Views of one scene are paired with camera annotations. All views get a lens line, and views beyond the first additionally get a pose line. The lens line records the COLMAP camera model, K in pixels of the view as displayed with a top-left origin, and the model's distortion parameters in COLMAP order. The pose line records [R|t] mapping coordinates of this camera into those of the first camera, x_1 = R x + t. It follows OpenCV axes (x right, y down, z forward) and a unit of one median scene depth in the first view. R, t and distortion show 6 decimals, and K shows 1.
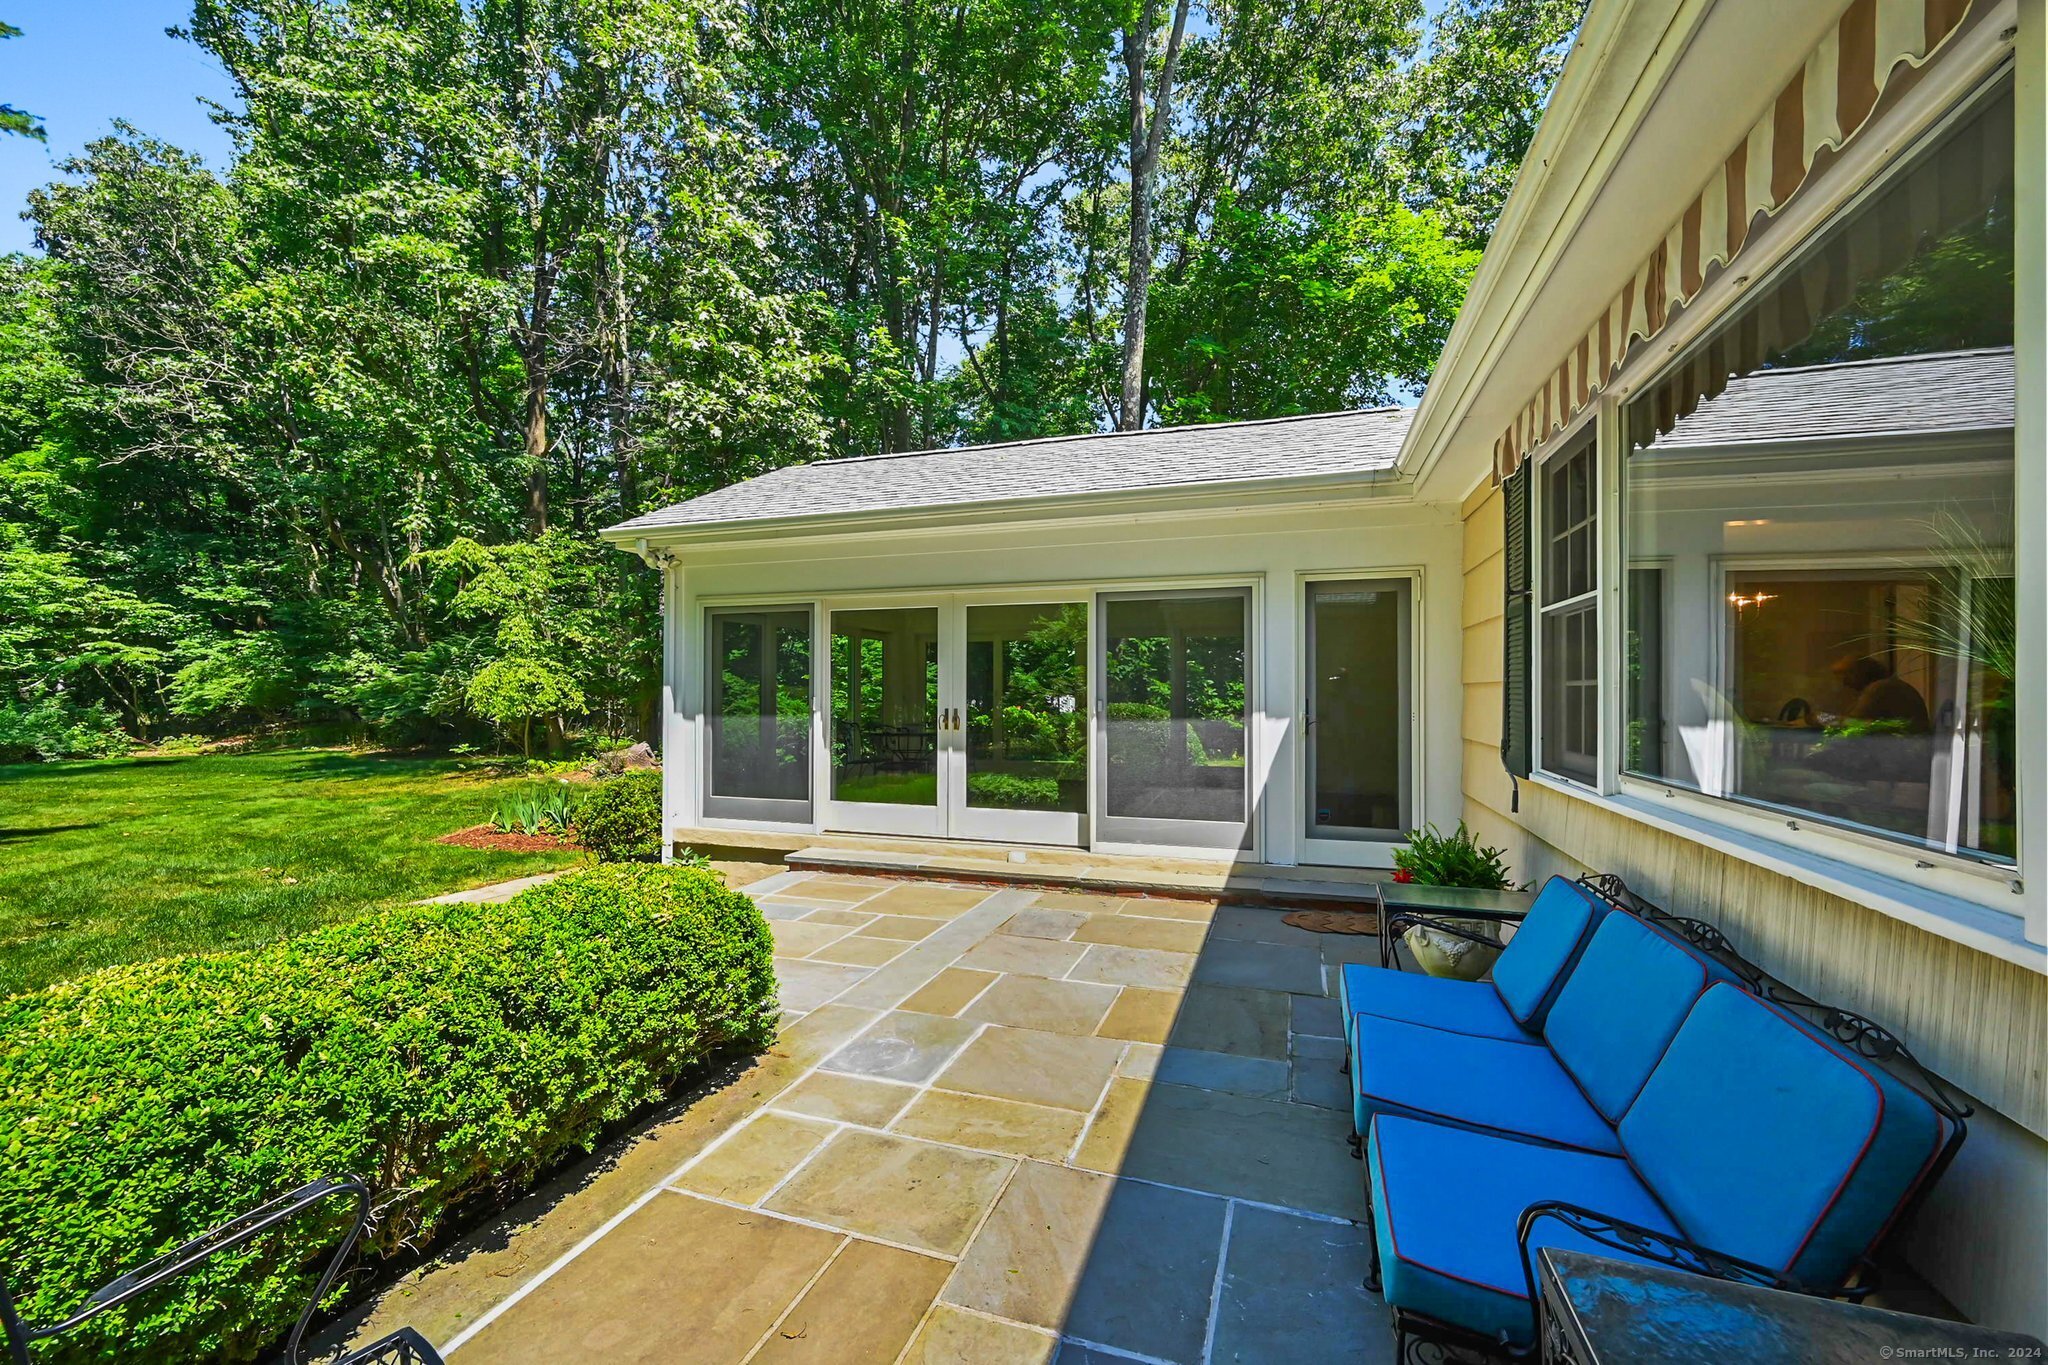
lens RADIAL K [[820.0, 0, 1035.9], [0, 820.0, 679.2], [0, 0, 1]] dist [-0.001337, -0.000085]
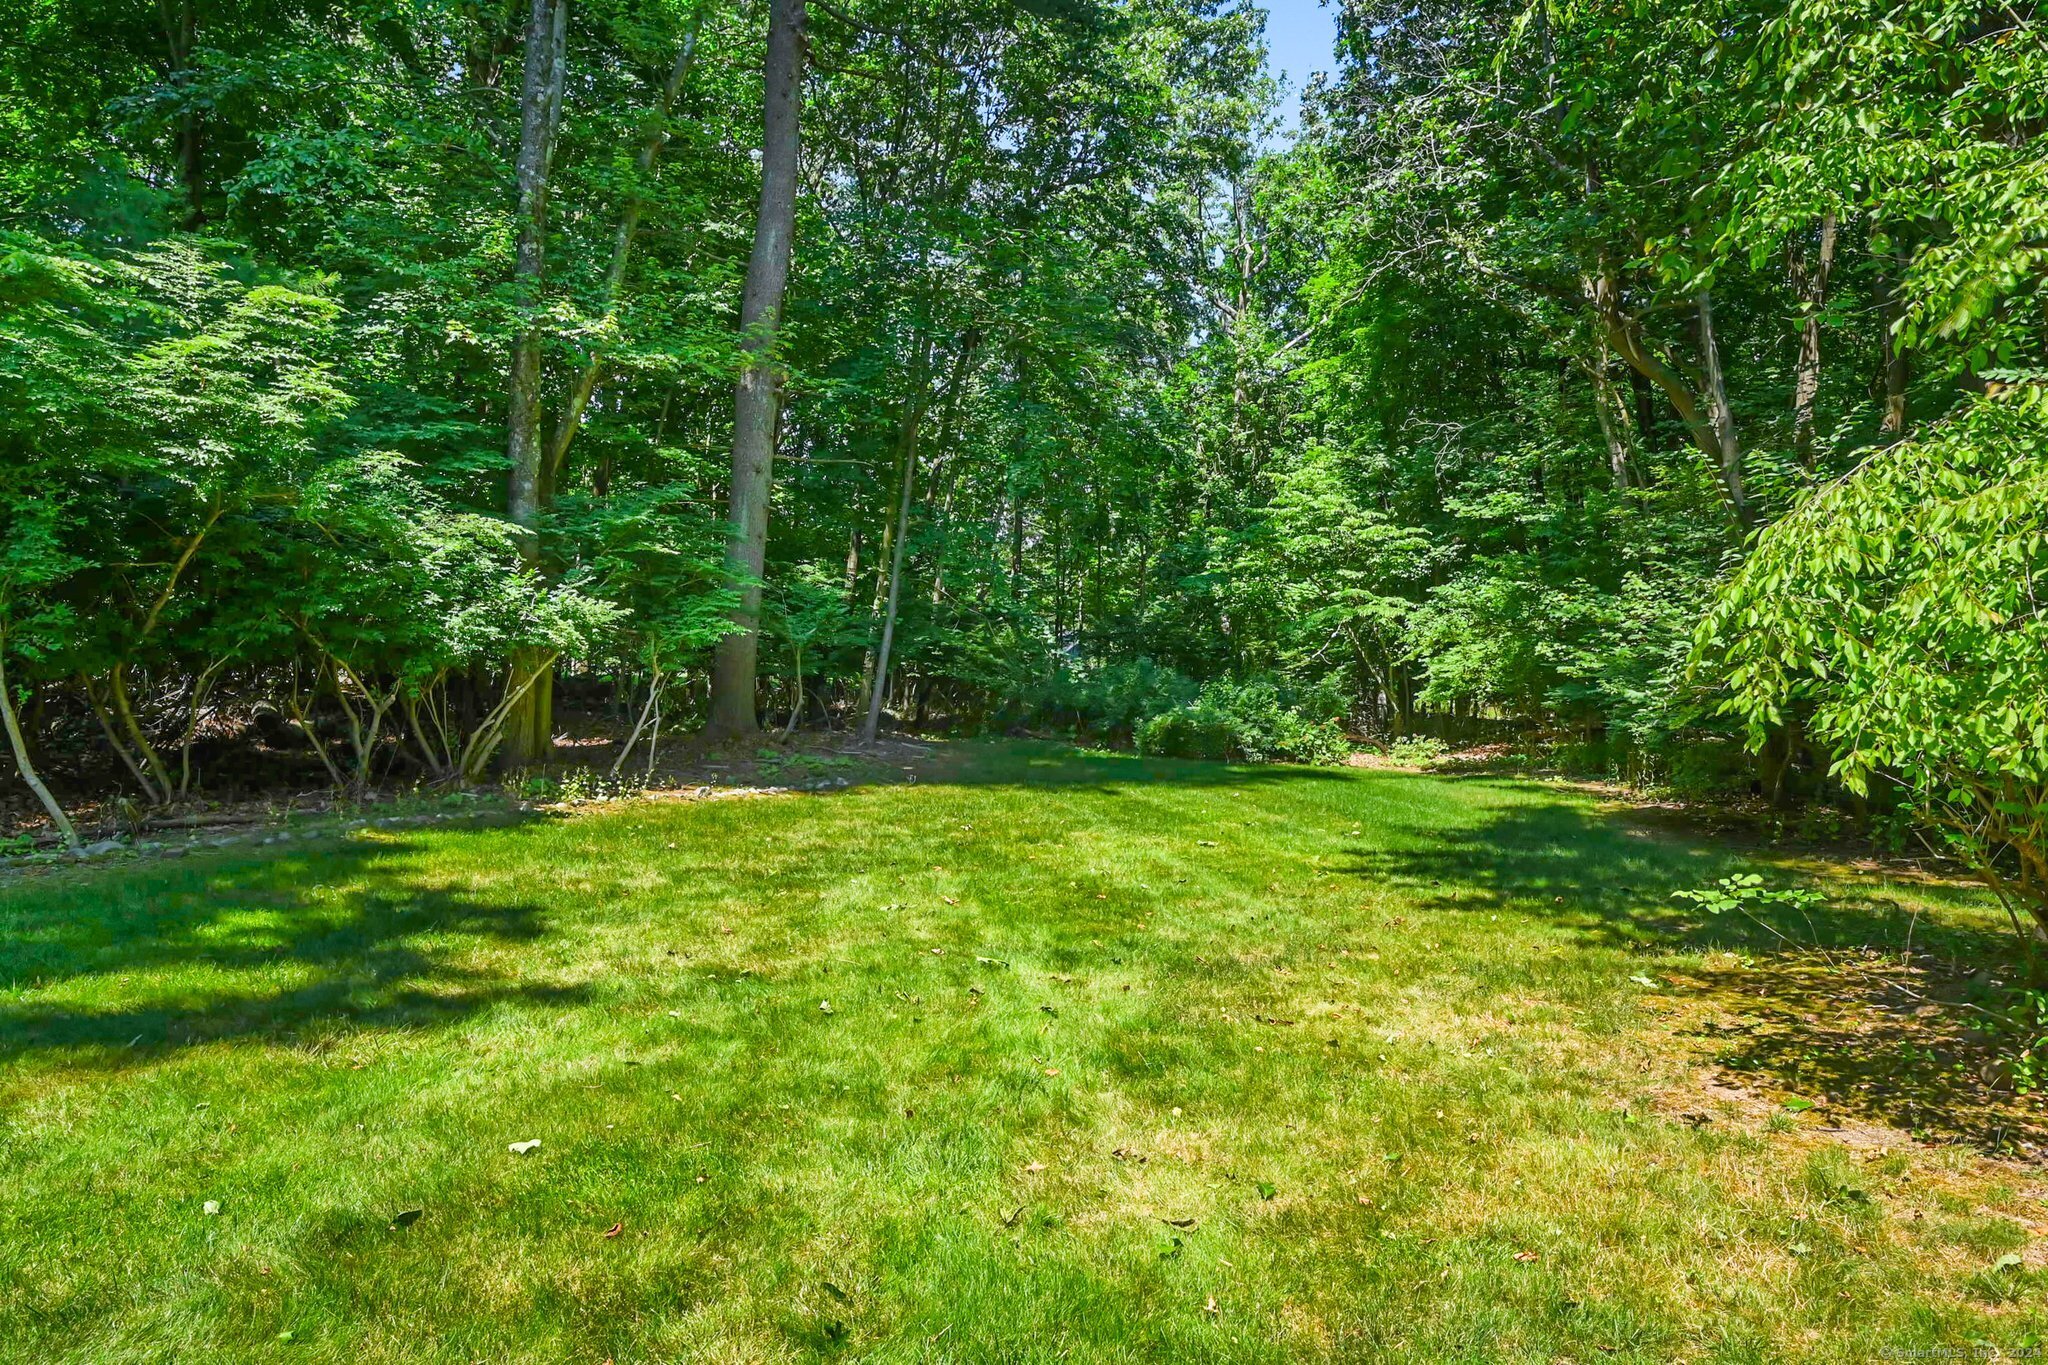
lens RADIAL K [[1284.6, 0, 1023.3], [0, 1284.6, 700.9], [0, 0, 1]] dist [0.006594, 0.000265]
pose [[0.351655, 0.048624, -0.934866, -1.149695], [-0.036506, 0.998603, 0.038207, 0.071687], [0.935418, 0.020692, 0.352939, 1.773935]]
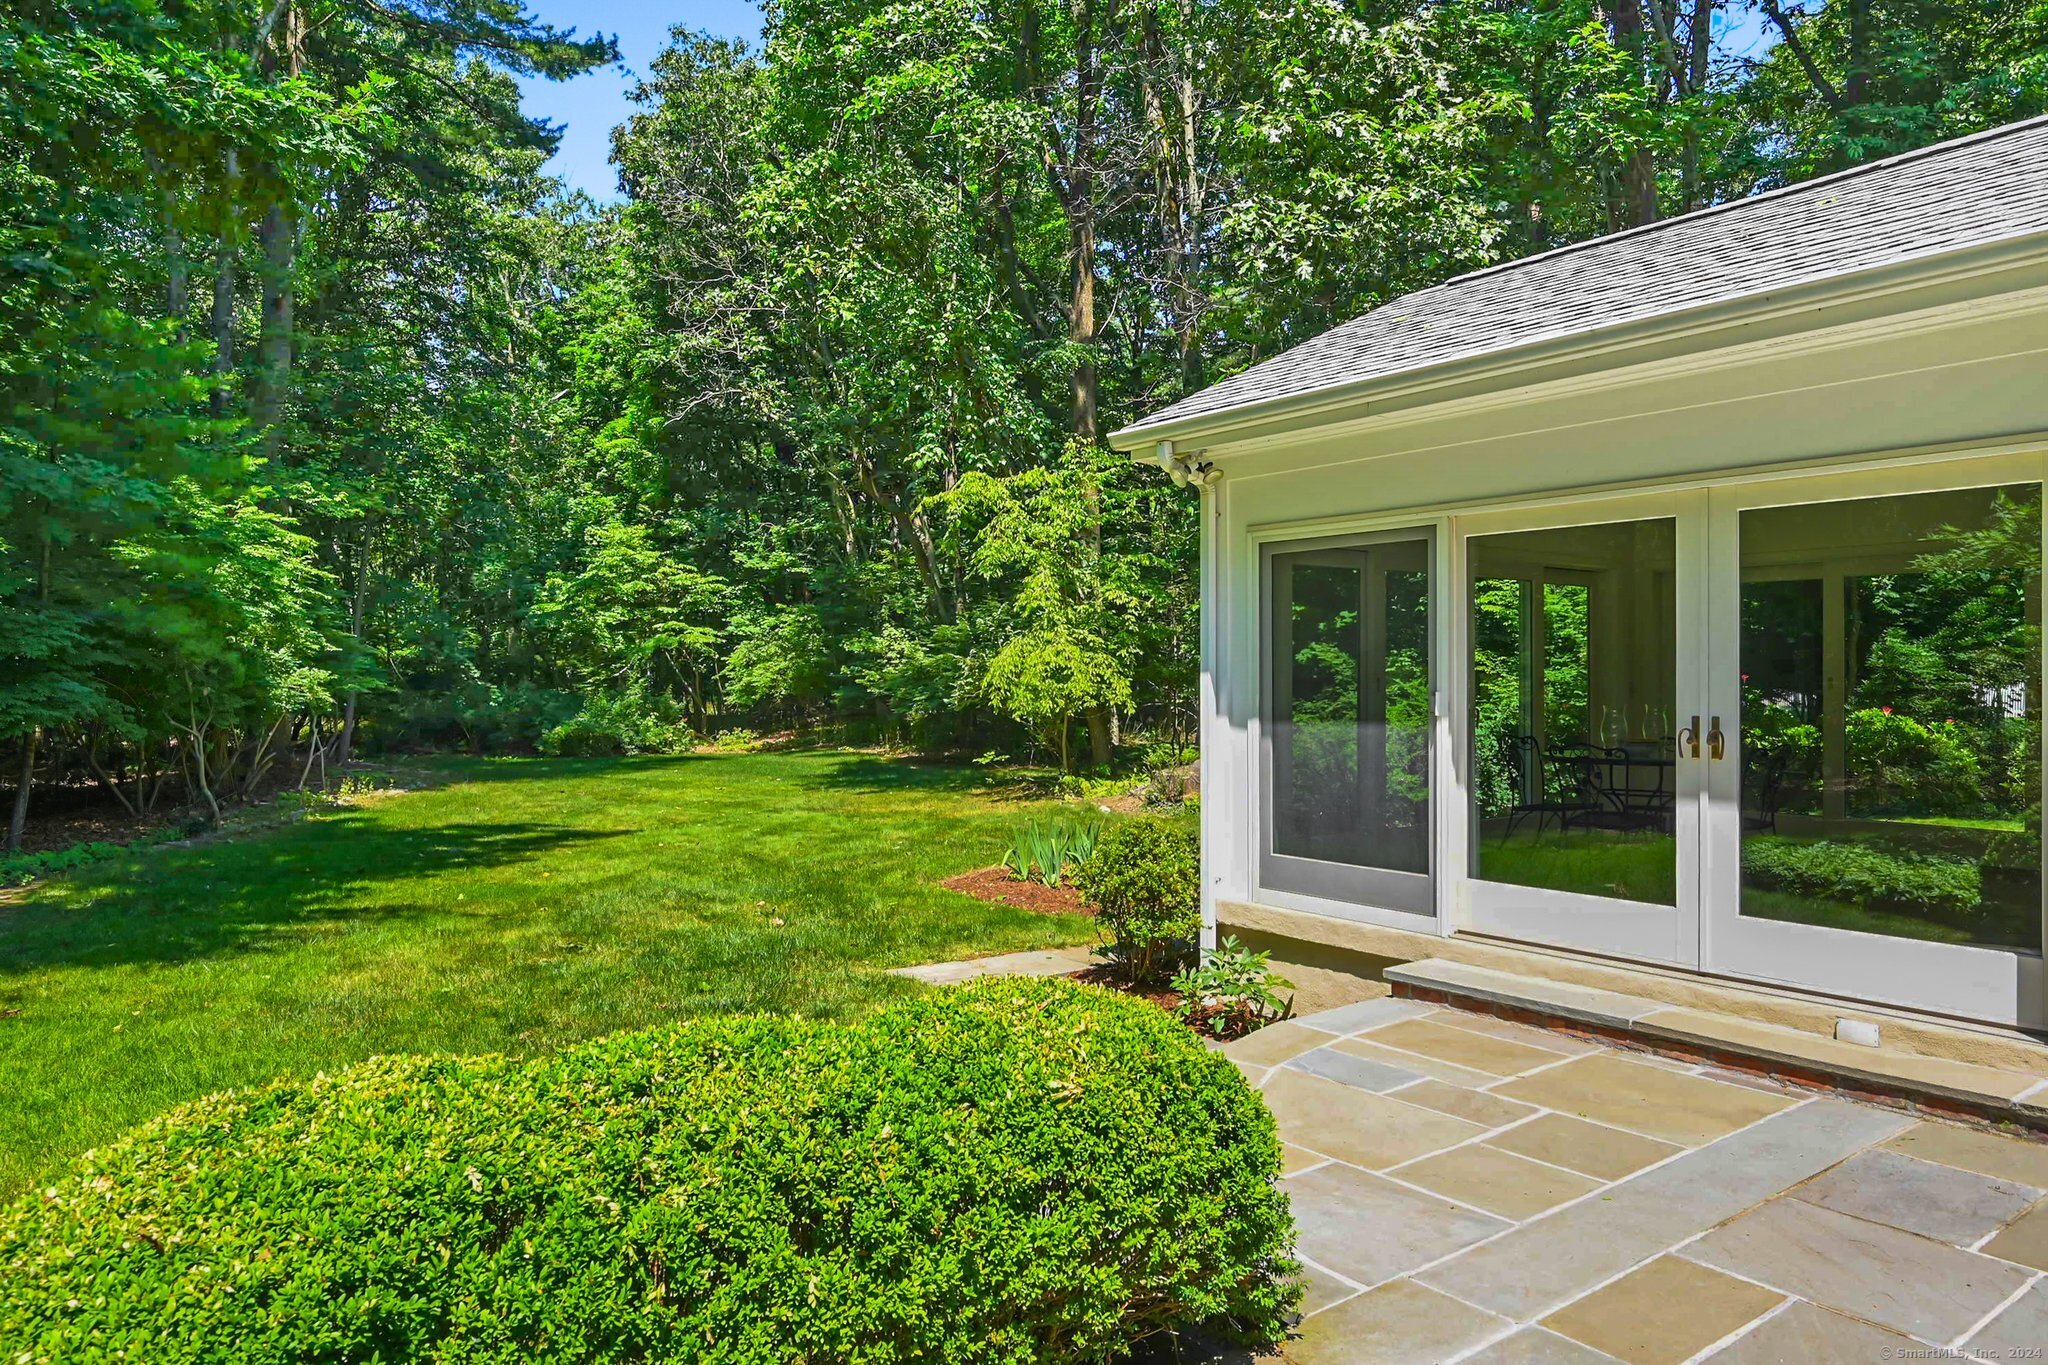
lens RADIAL K [[1345.3, 0, 1029.4], [0, 1345.3, 666.9], [0, 0, 1]] dist [-0.004838, 0.003667]
pose [[0.825498, -0.005123, -0.564381, 0.017136], [0.009634, 0.999941, 0.005015, -0.002410], [0.564322, -0.009577, 0.825499, 0.070349]]
